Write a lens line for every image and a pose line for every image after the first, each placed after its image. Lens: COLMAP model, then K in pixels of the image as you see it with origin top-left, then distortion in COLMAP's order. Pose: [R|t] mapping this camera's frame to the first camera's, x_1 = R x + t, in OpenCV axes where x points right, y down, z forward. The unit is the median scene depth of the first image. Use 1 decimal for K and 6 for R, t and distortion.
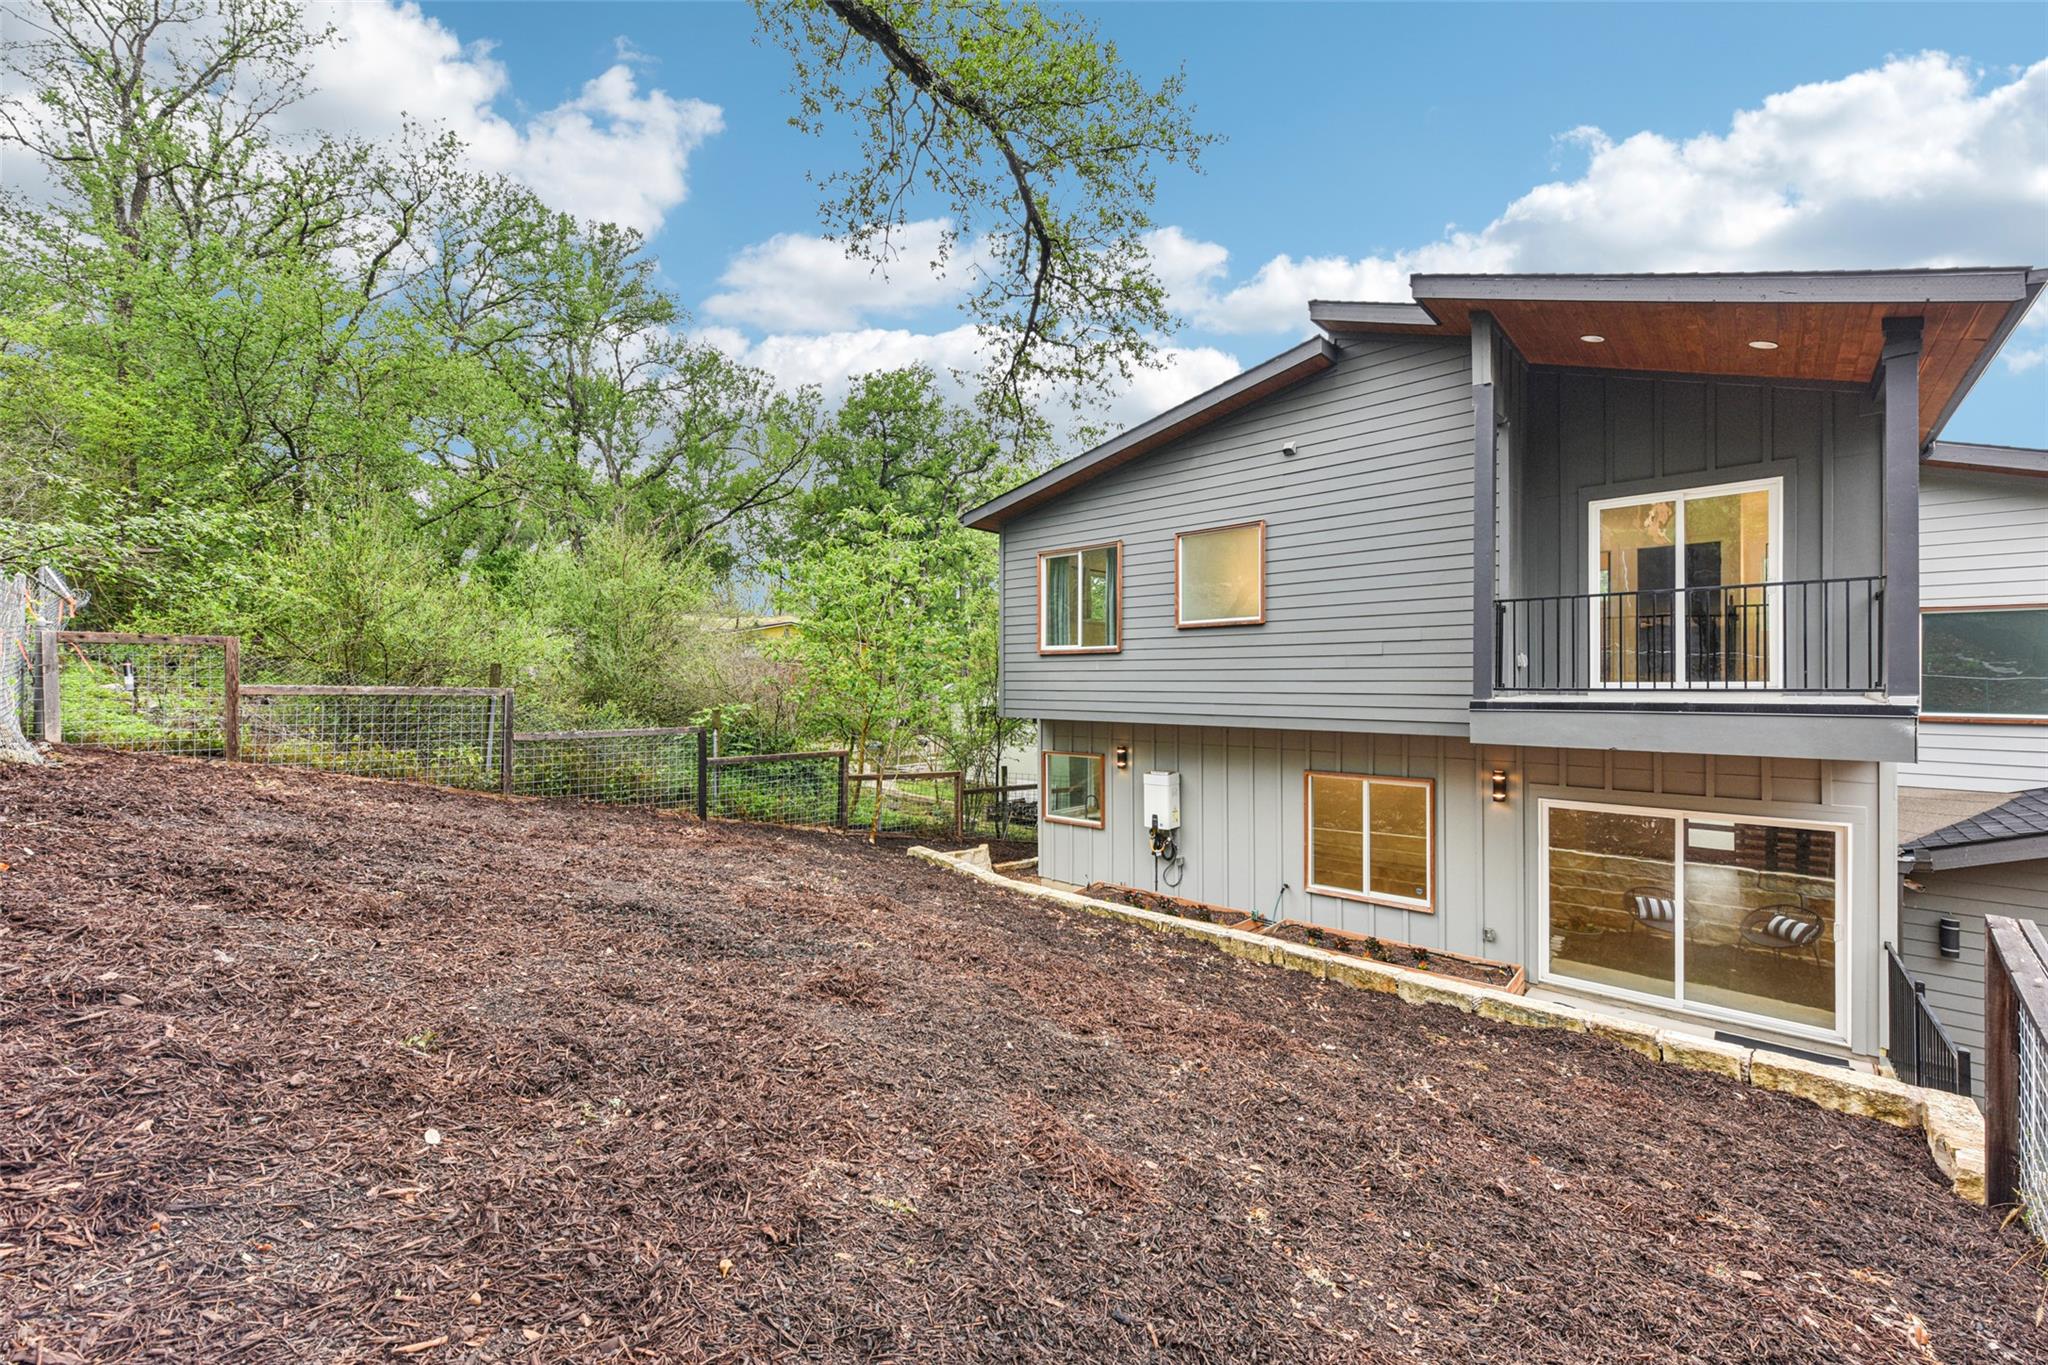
lens RADIAL K [[811.4, 0, 1020.3], [0, 811.4, 690.3], [0, 0, 1]] dist [0.000279, -0.000366]
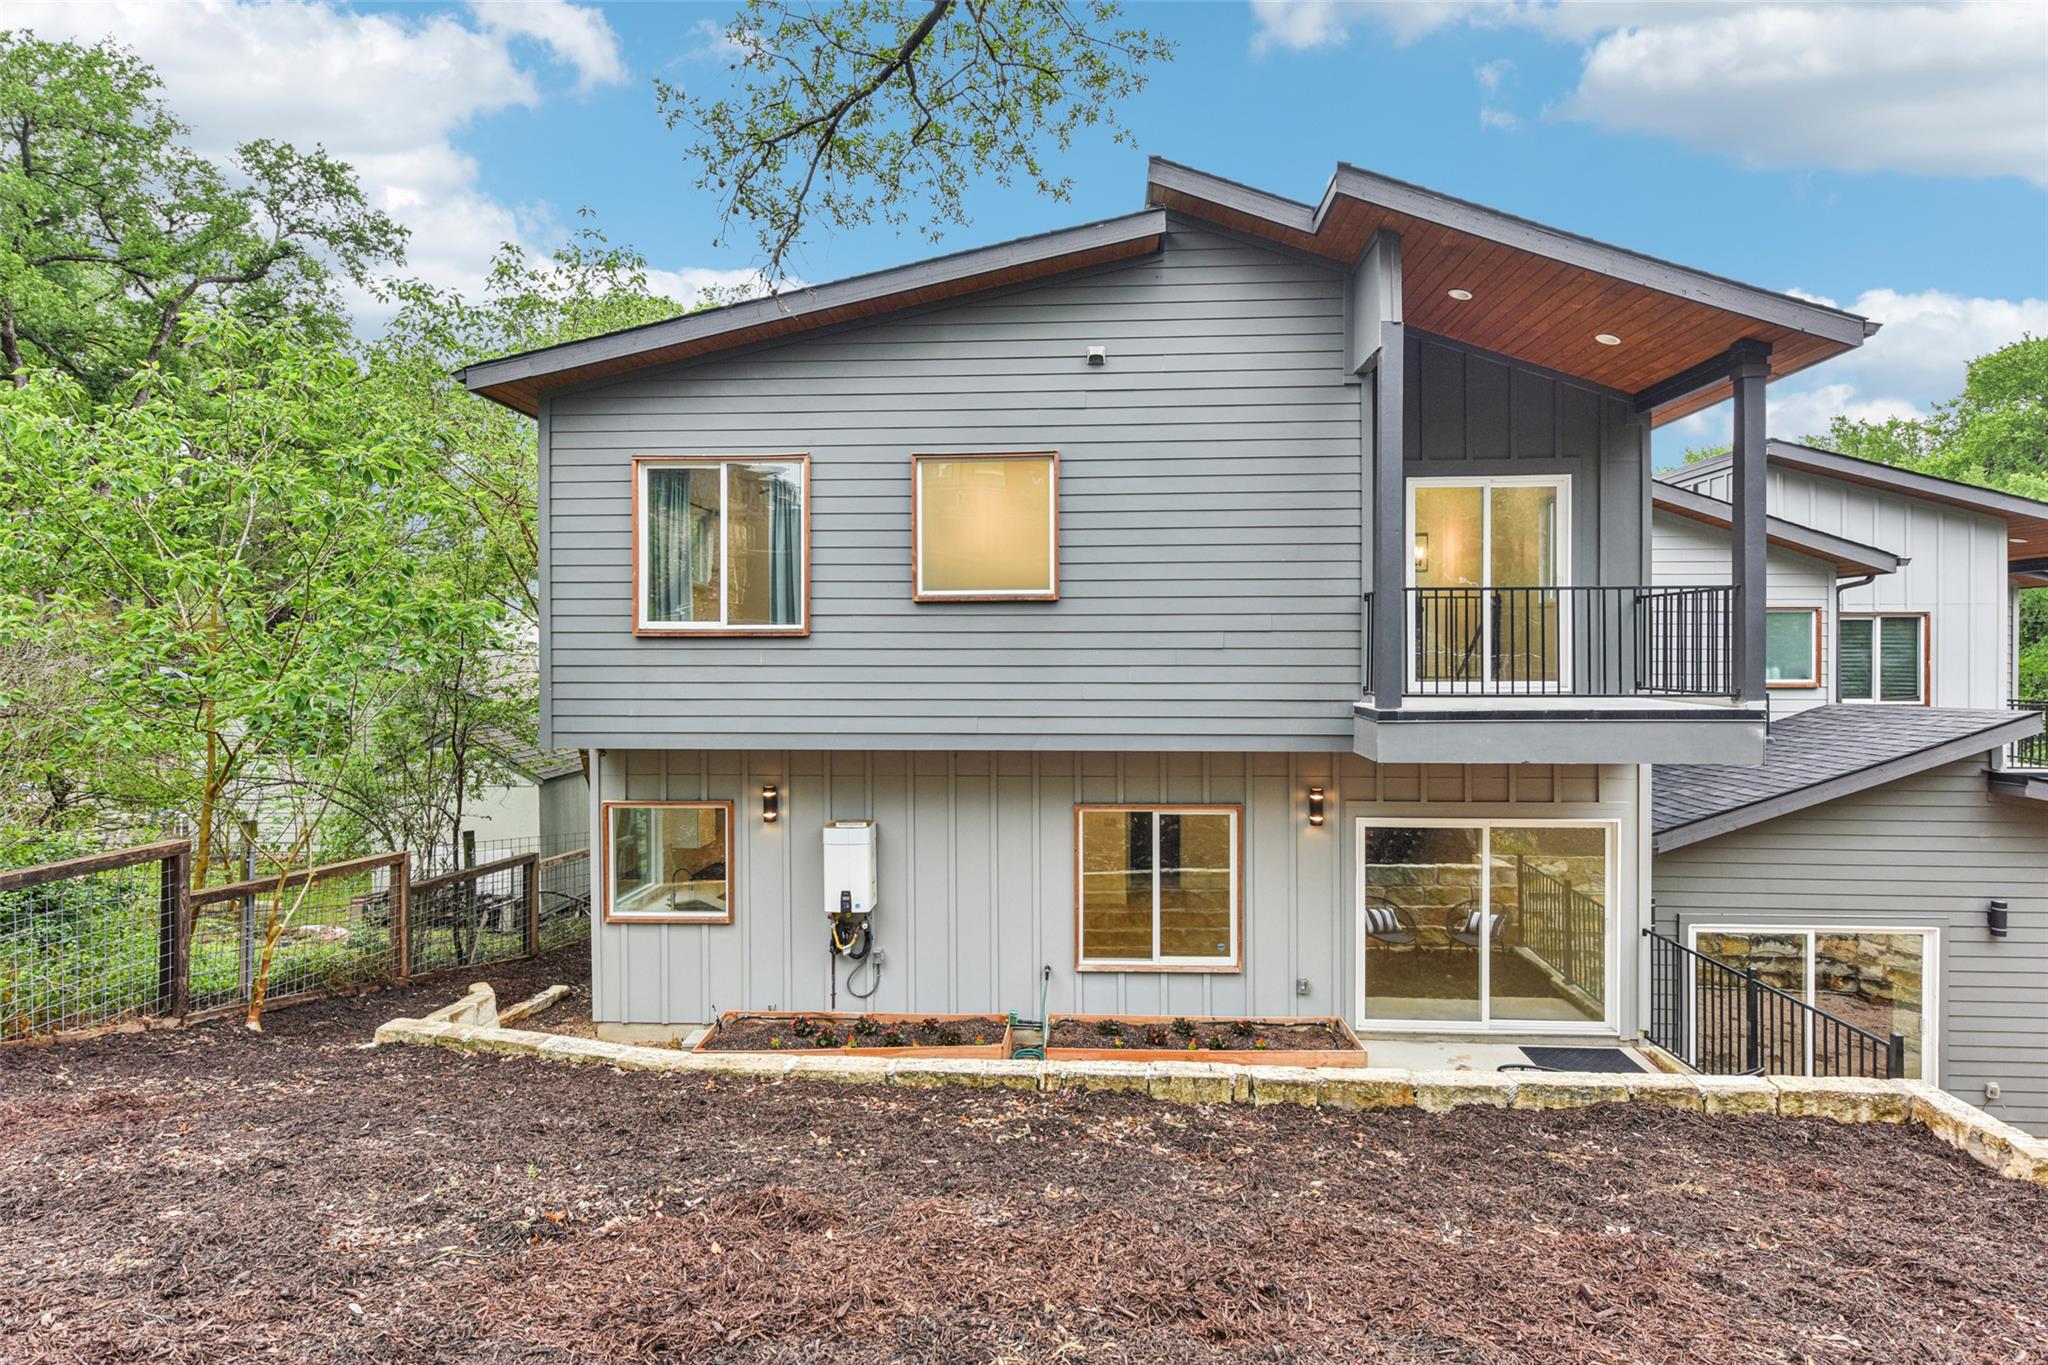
lens RADIAL K [[1072.0, 0, 1027.9], [0, 1072.0, 669.7], [0, 0, 1]] dist [0.000450, 0.000619]
pose [[0.771409, -0.009523, 0.636268, -0.301669], [0.008076, 0.999954, 0.005175, -0.027631], [-0.636288, 0.001147, 0.771451, 0.304633]]
